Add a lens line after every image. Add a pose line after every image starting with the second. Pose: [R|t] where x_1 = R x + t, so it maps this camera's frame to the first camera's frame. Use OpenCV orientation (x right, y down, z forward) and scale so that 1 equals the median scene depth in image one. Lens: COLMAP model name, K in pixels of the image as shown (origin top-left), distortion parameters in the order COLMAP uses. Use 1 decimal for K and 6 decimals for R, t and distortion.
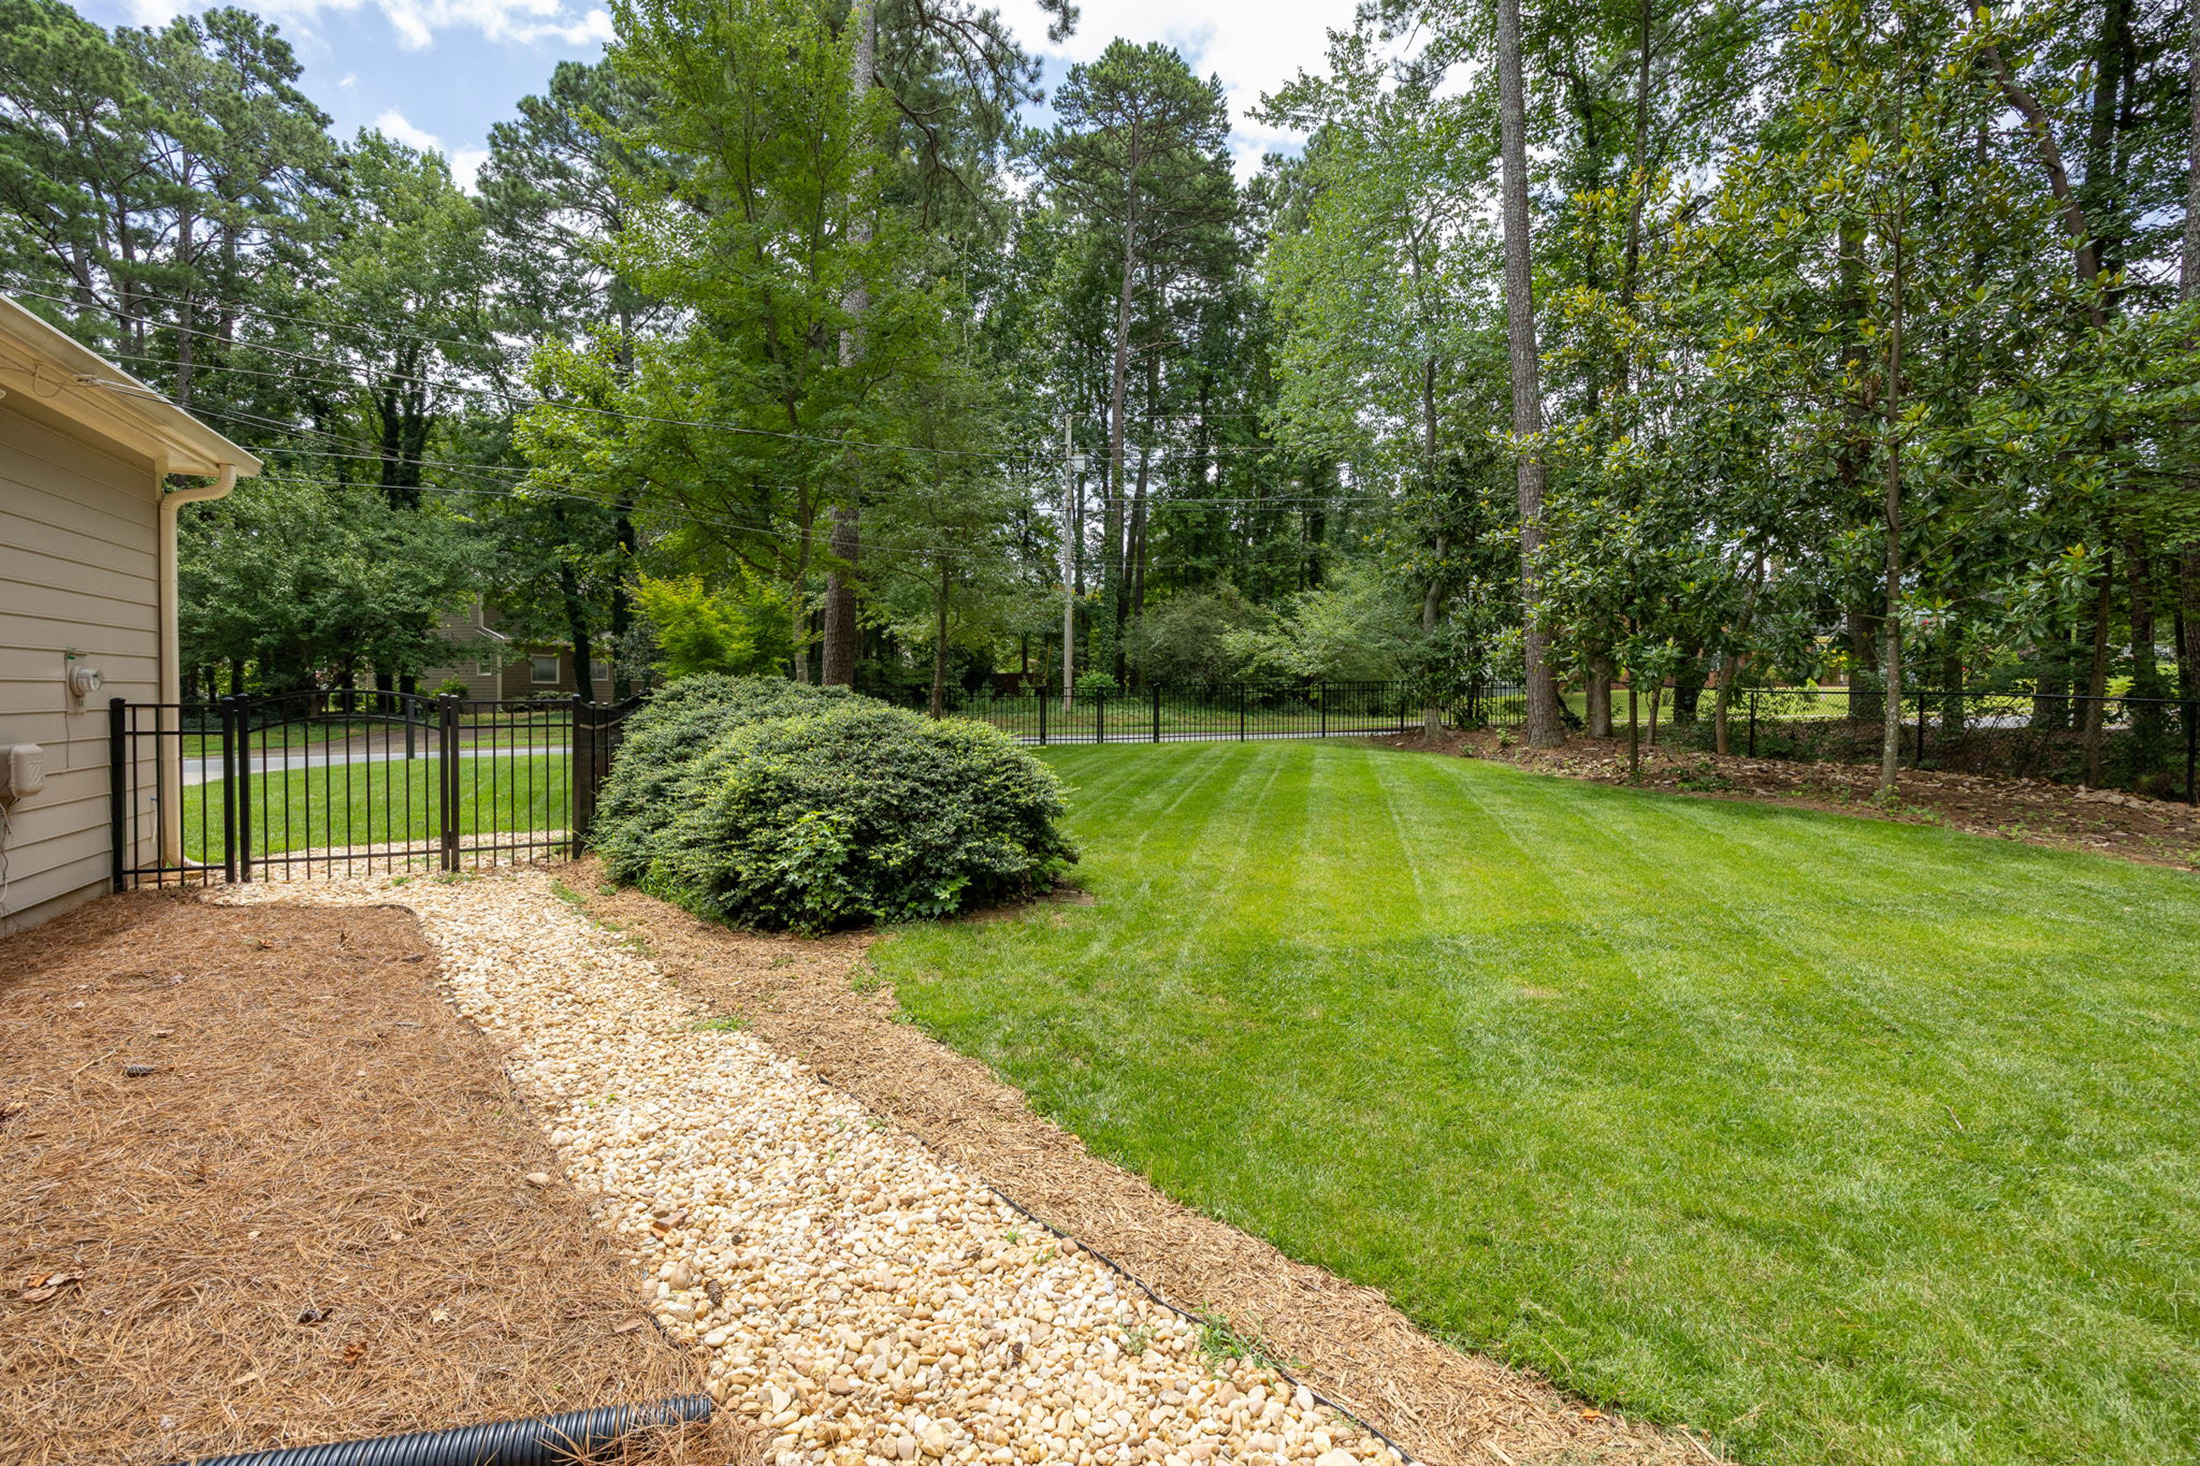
lens RADIAL K [[1014.0, 0, 1099.7], [0, 1014.0, 723.5], [0, 0, 1]] dist [-0.017124, 0.001863]
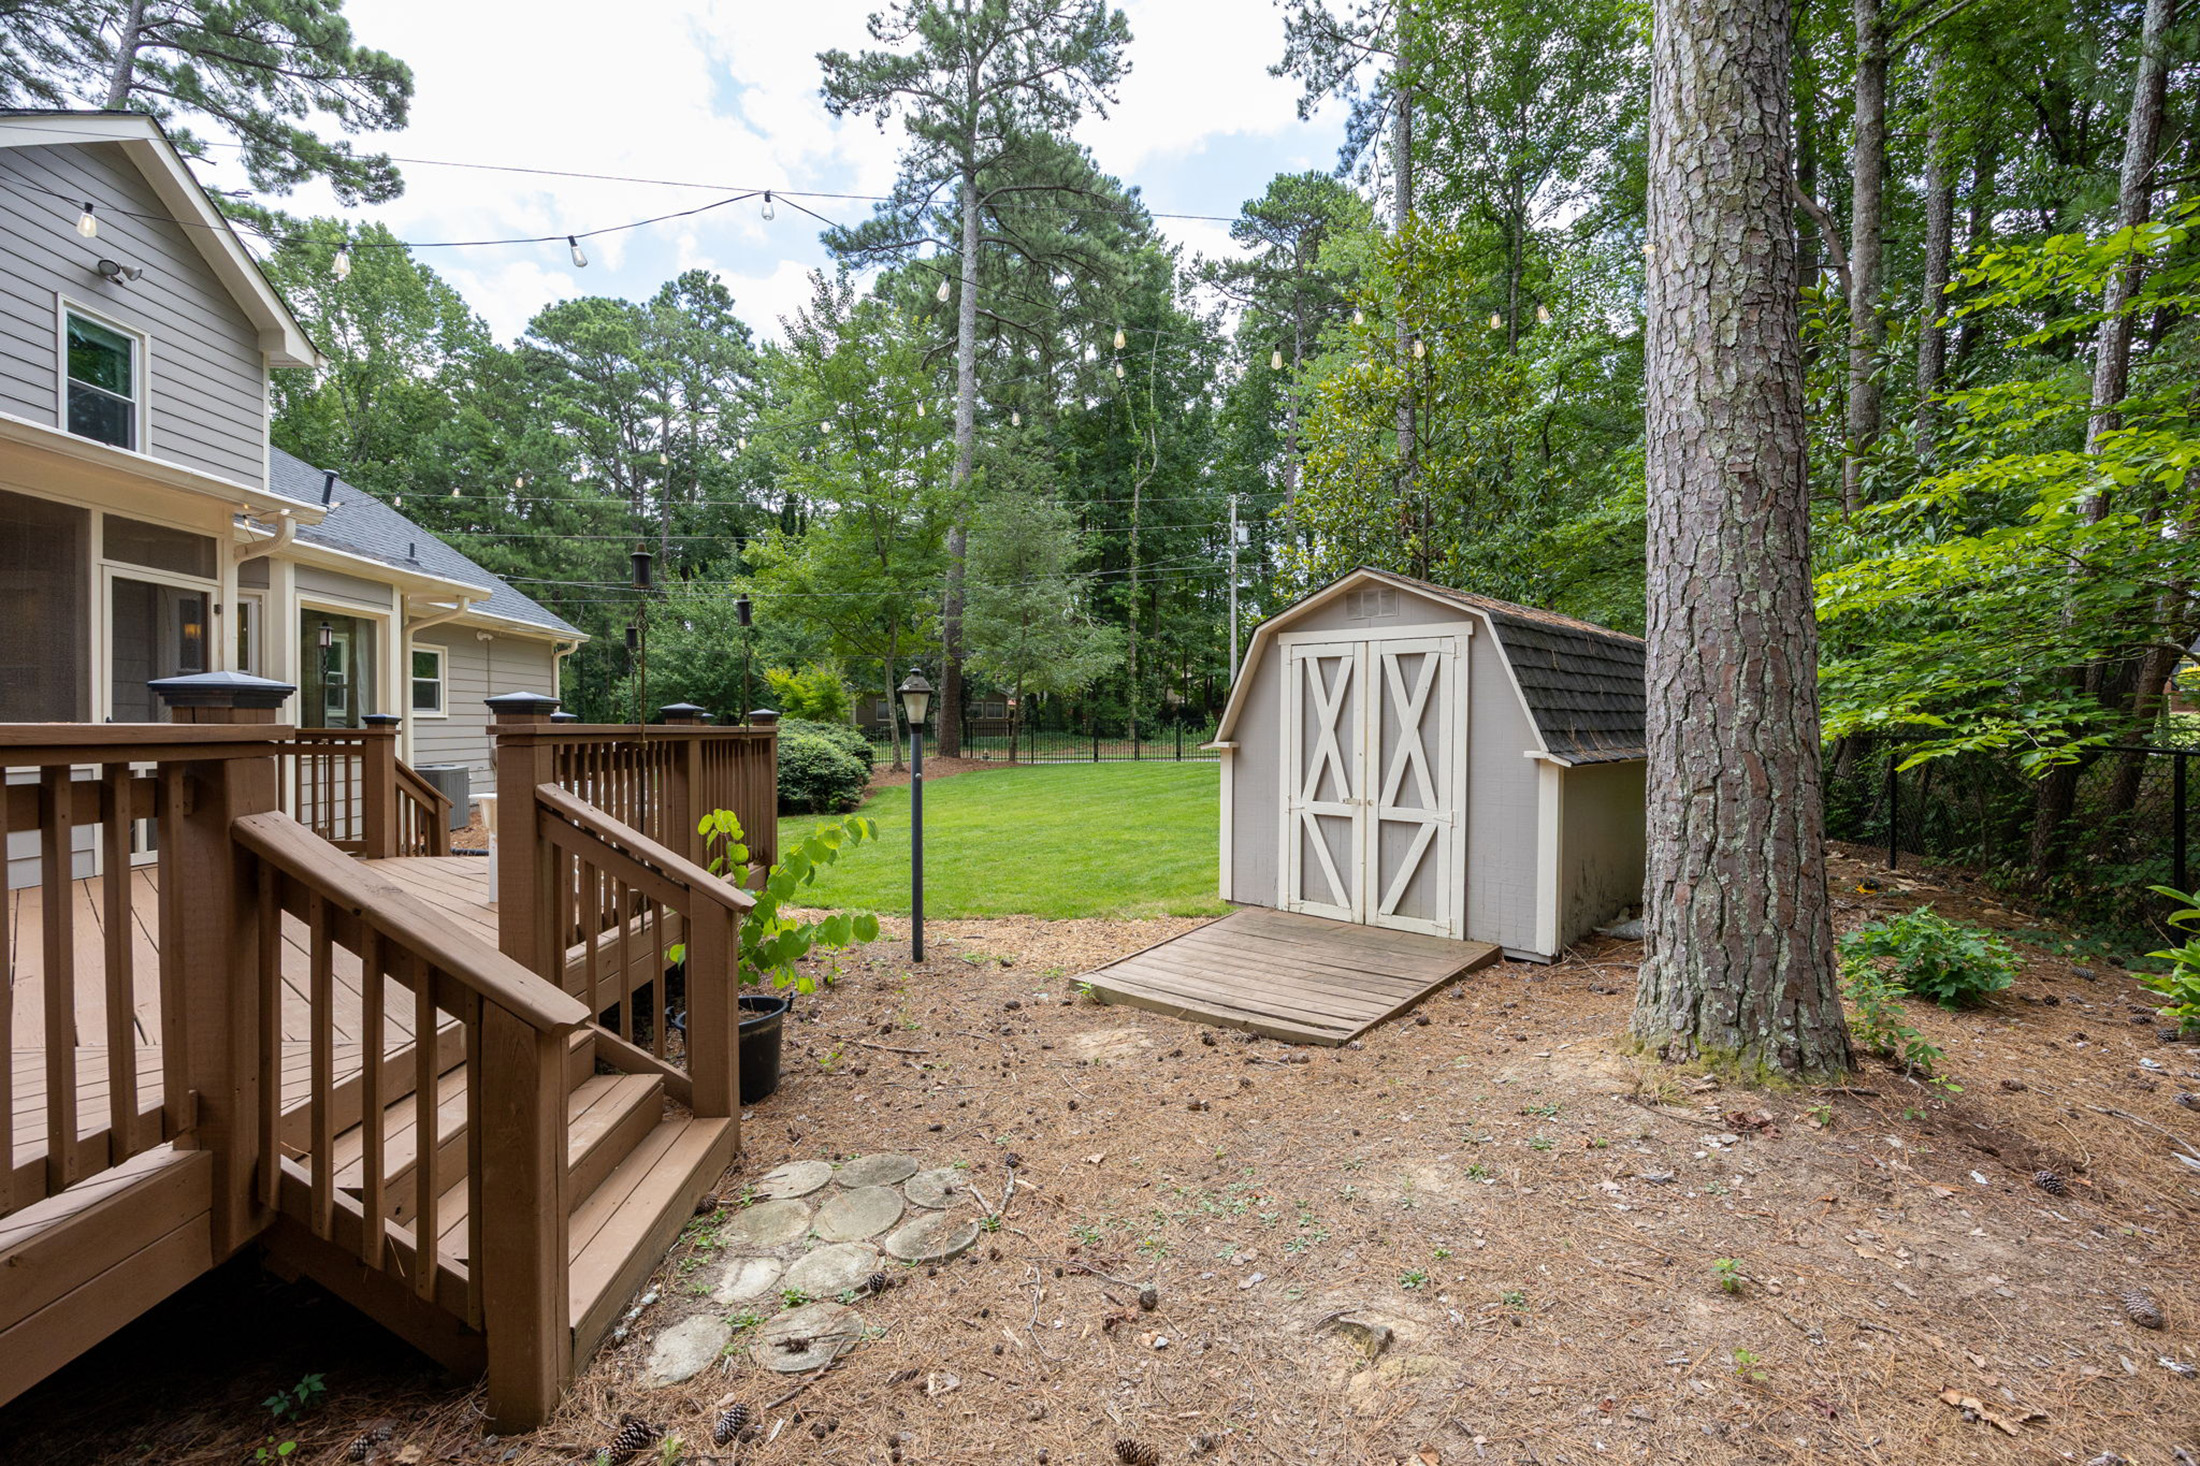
lens RADIAL K [[1014.0, 0, 1112.2], [0, 1014.0, 743.3], [0, 0, 1]] dist [-0.017124, 0.001863]
pose [[0.931848, -0.003418, -0.362833, 0.275217], [-0.000754, 0.999935, -0.011354, 0.006839], [0.362849, 0.010854, 0.931785, -0.184062]]
